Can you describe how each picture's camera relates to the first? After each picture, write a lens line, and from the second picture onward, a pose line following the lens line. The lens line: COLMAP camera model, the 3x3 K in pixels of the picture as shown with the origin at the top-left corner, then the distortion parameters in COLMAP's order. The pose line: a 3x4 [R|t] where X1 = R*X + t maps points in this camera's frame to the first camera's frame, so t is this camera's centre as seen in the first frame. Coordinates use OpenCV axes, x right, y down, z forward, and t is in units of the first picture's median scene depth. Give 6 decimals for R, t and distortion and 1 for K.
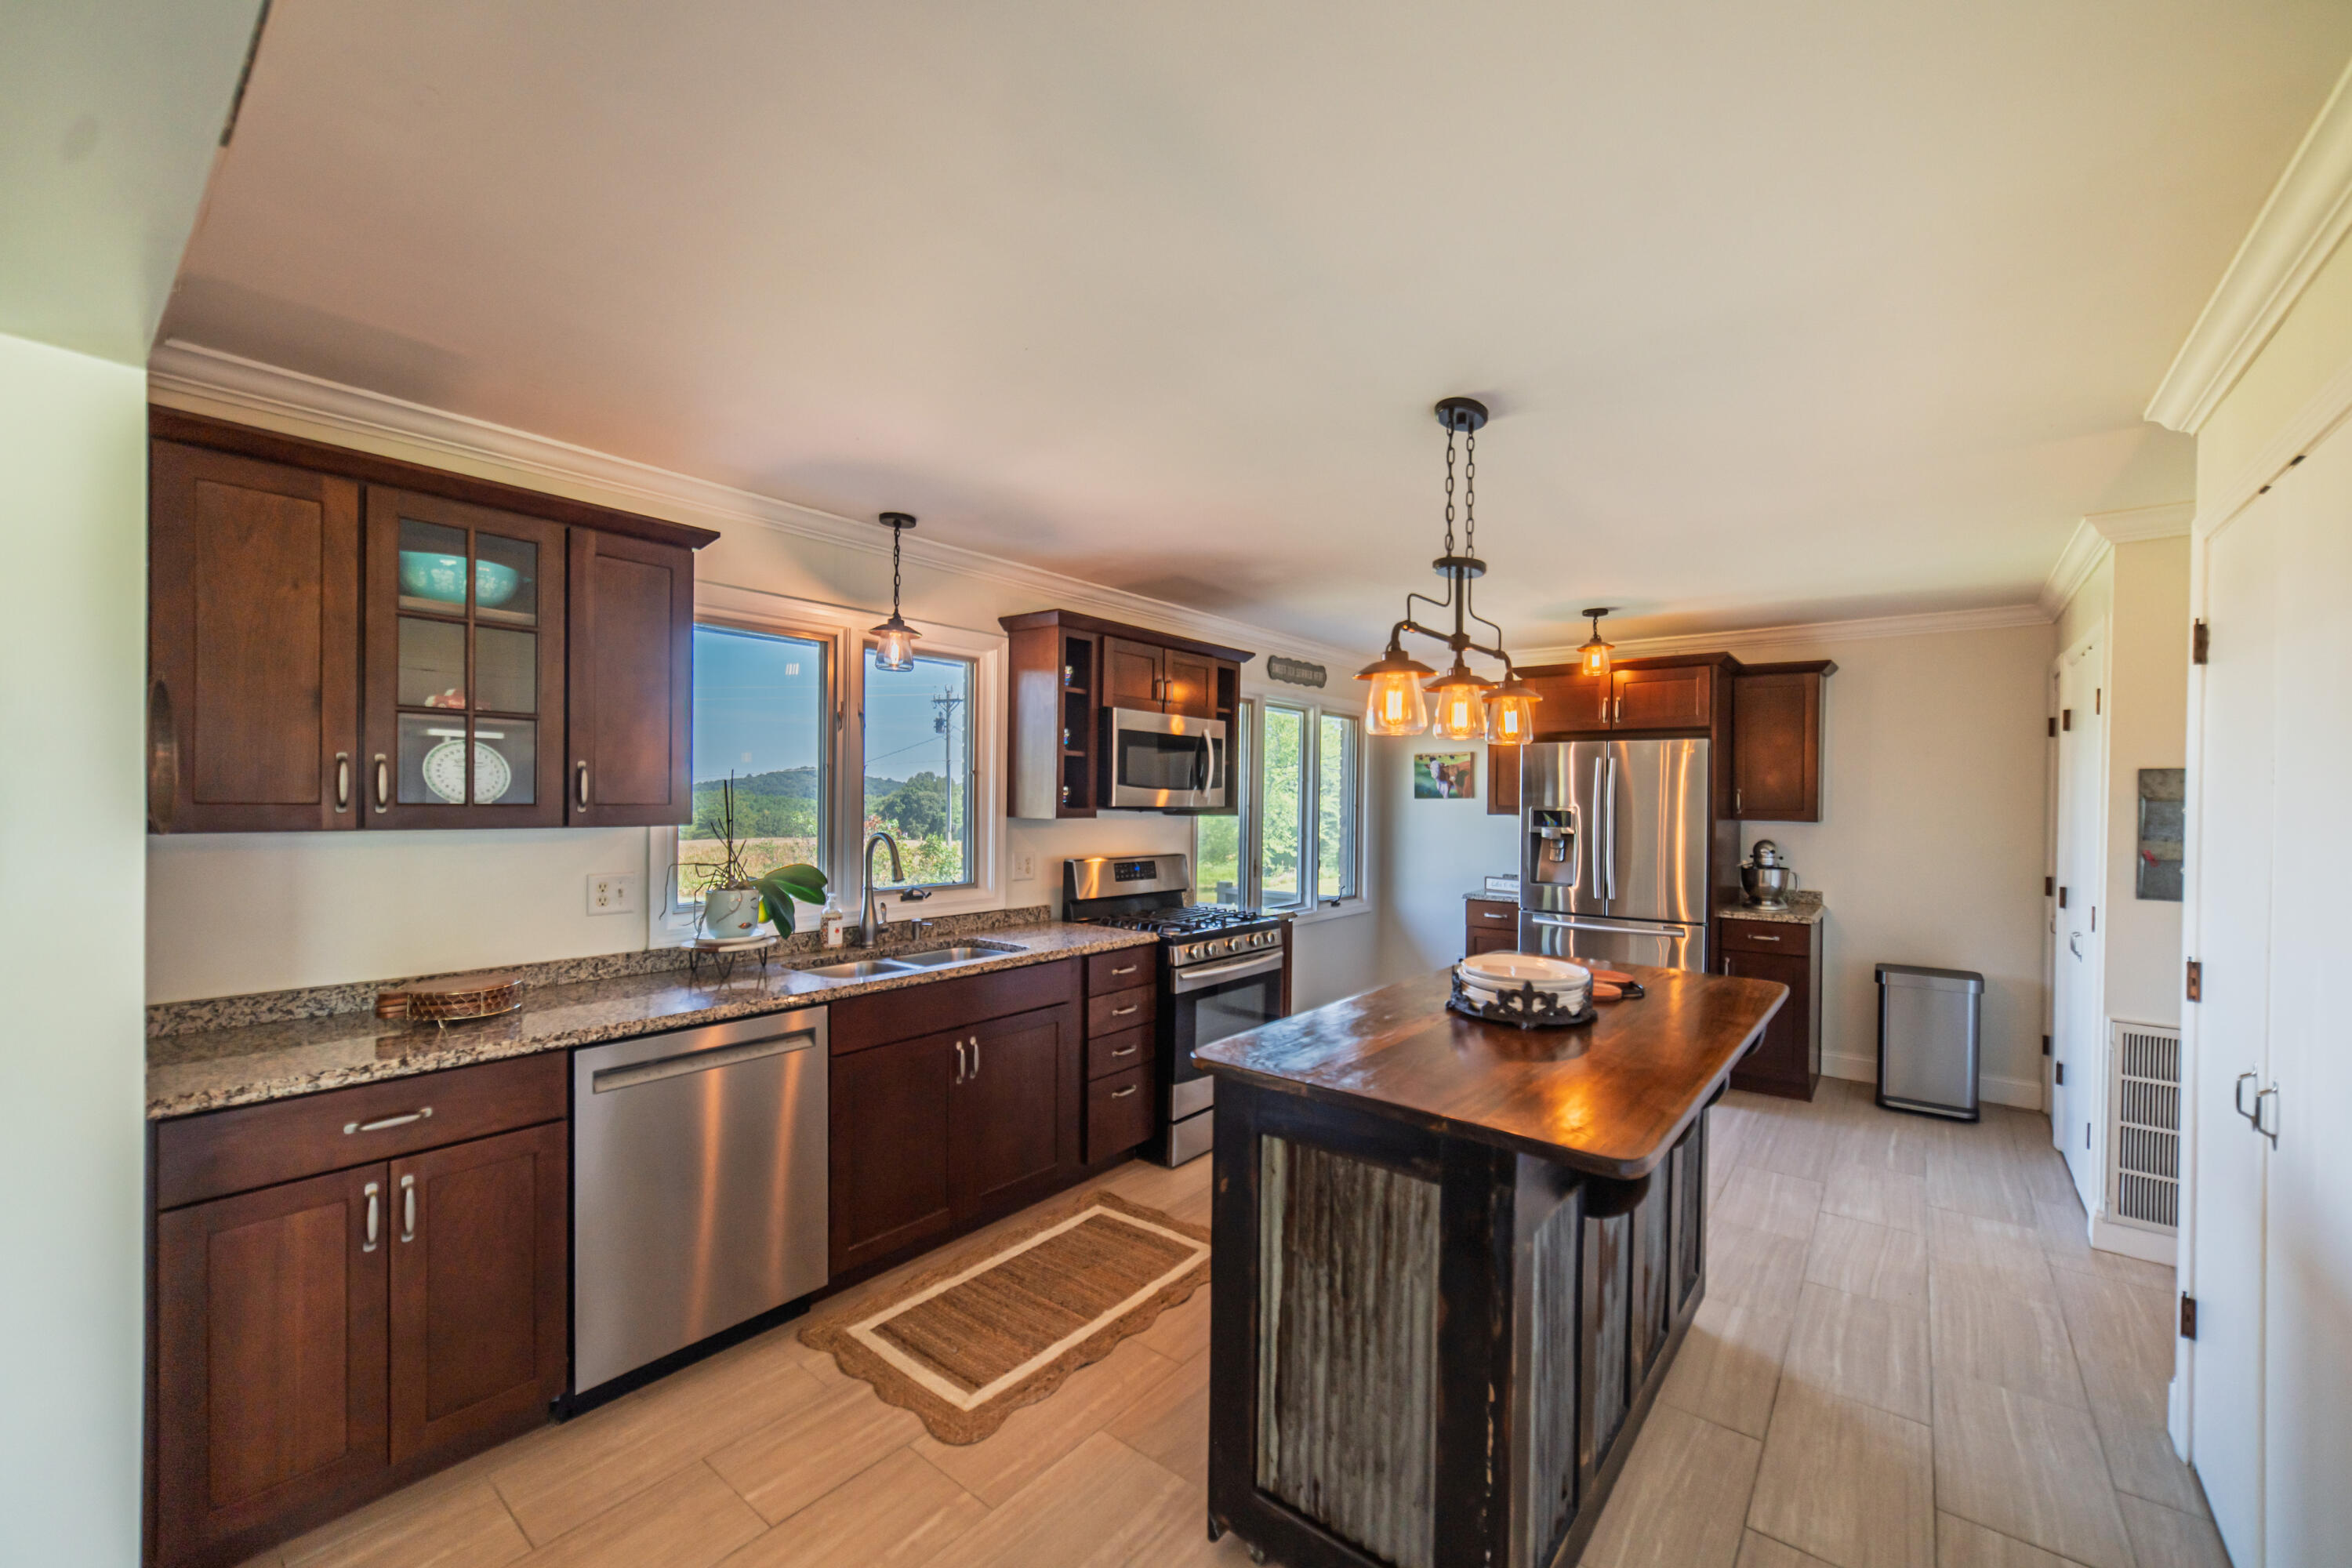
lens RADIAL K [[911.9, 0, 1186.4], [0, 911.9, 806.3], [0, 0, 1]] dist [0.002465, 0.000502]
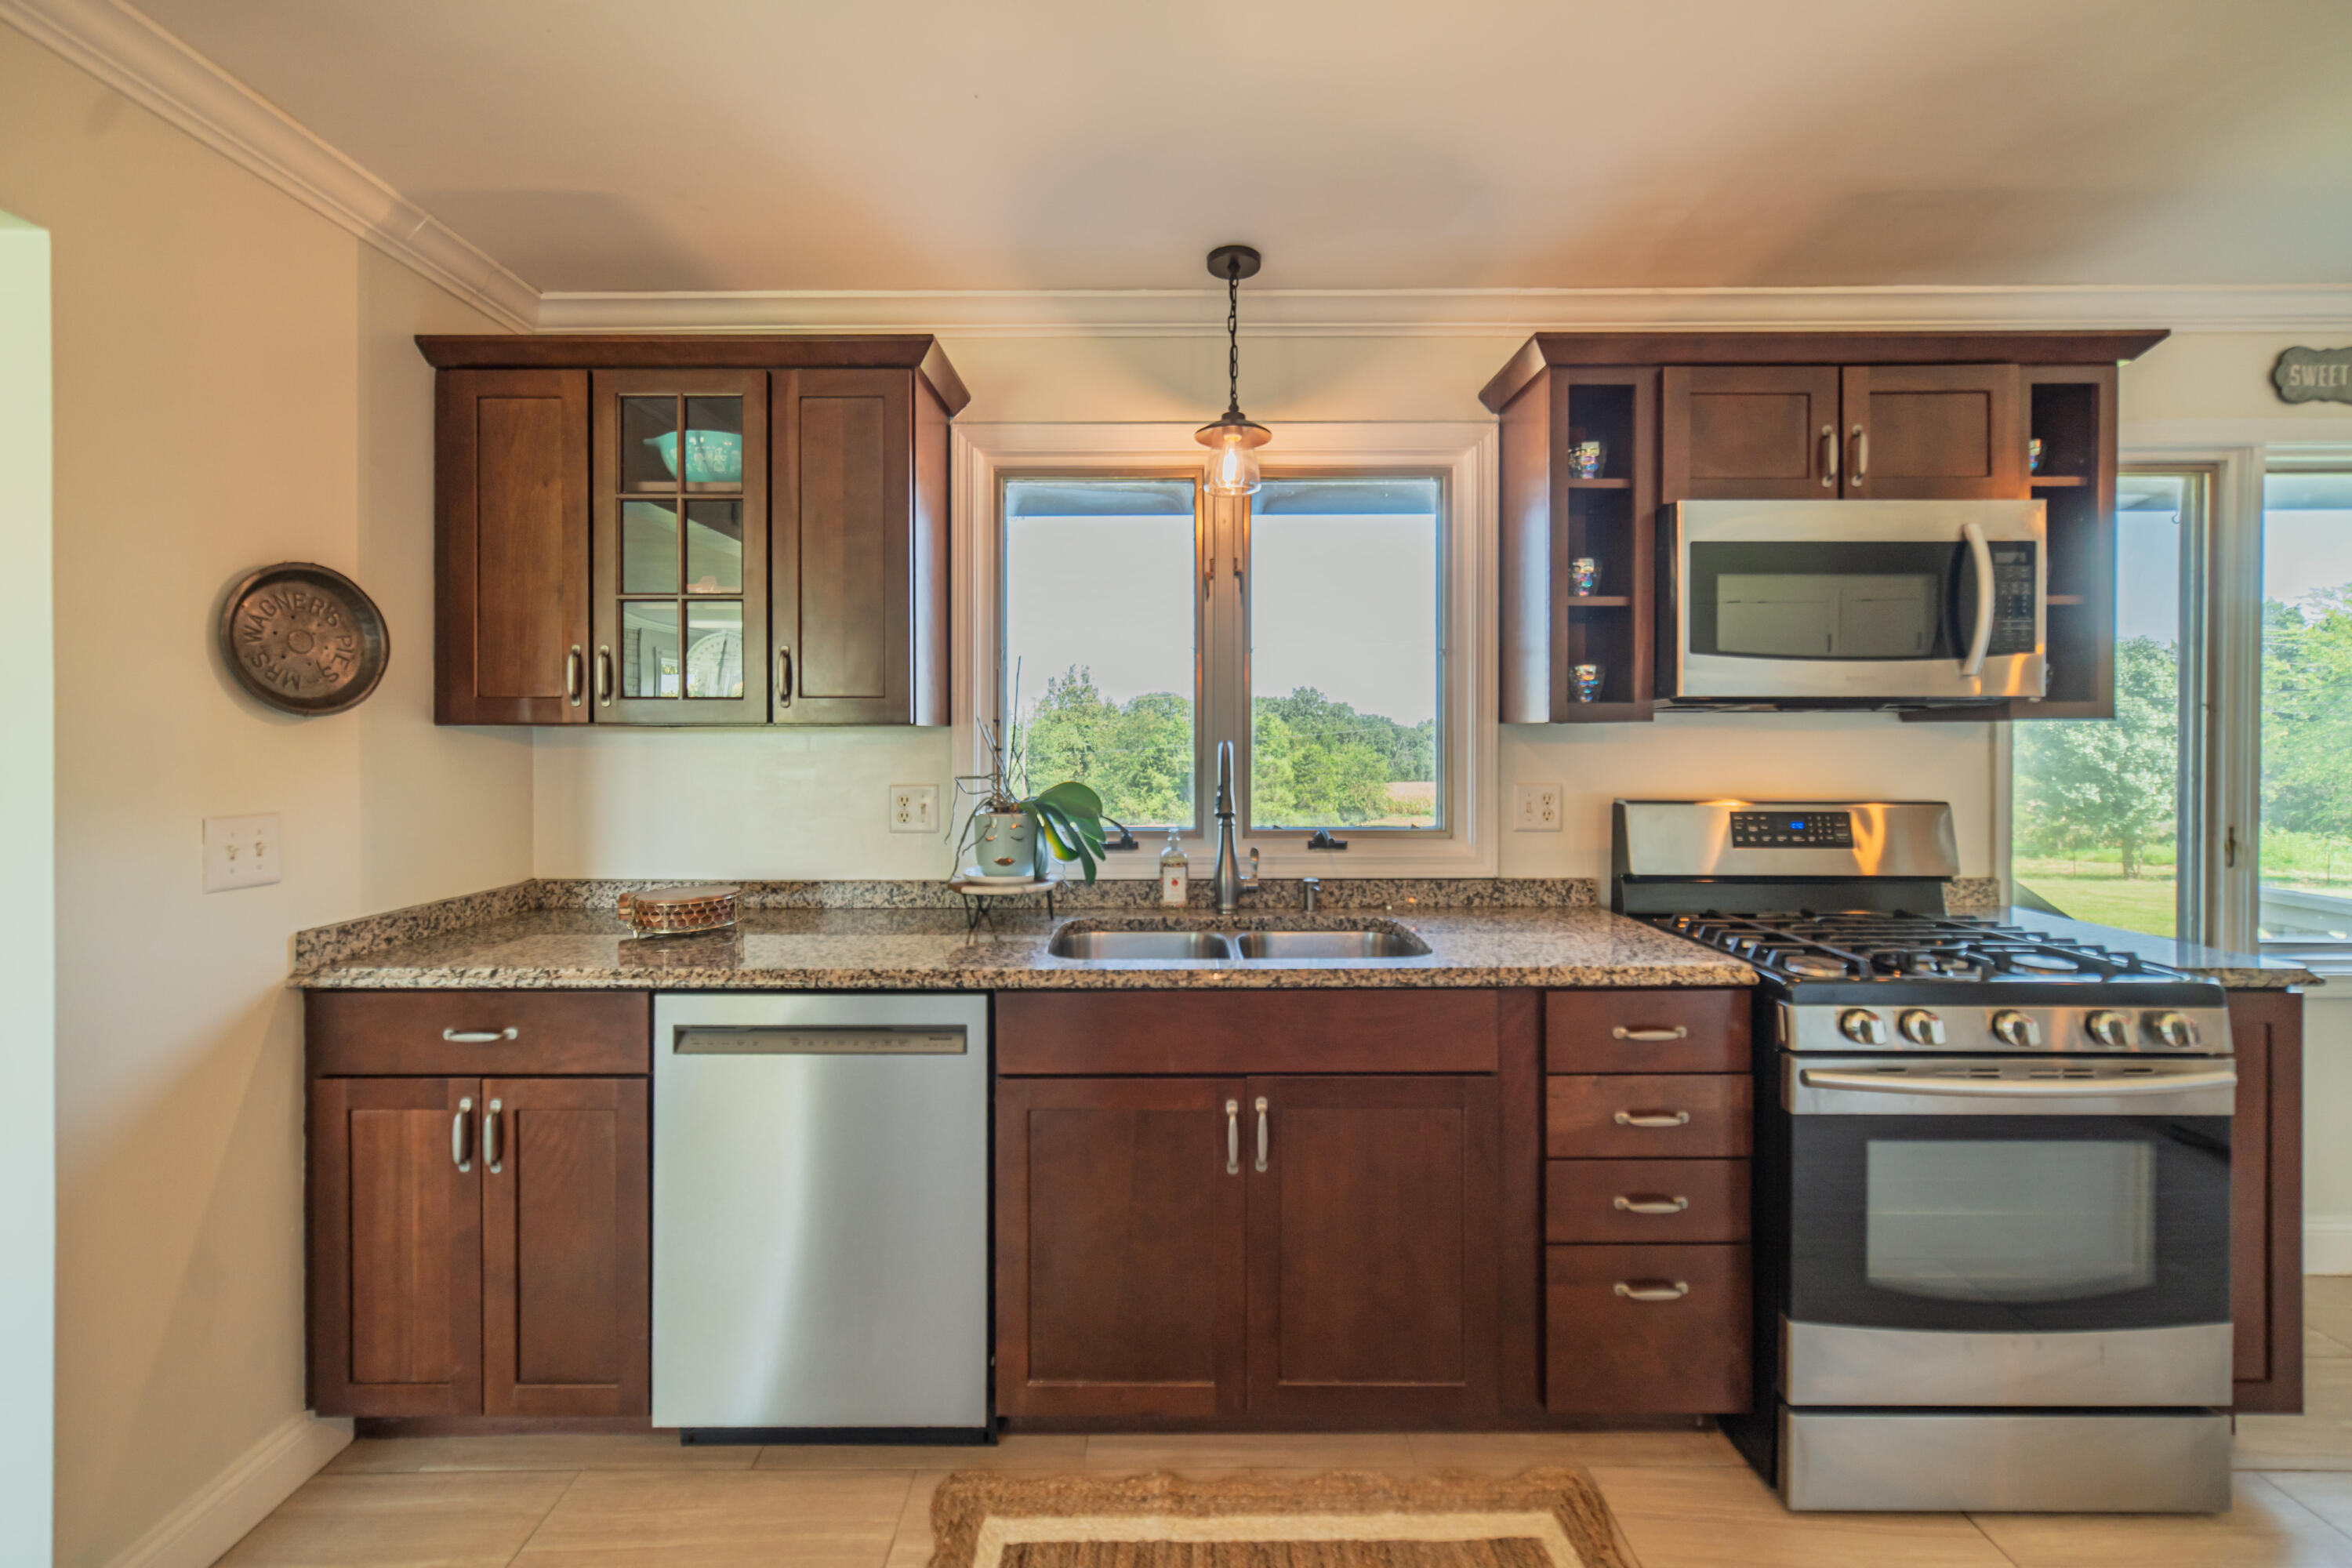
lens RADIAL K [[911.9, 0, 1206.1], [0, 911.9, 739.6], [0, 0, 1]] dist [0.002465, 0.000502]
pose [[0.631783, -0.010416, -0.775075, 0.165012], [0.000526, 0.999915, -0.013008, 0.033908], [0.775145, 0.007811, 0.631735, 0.544355]]
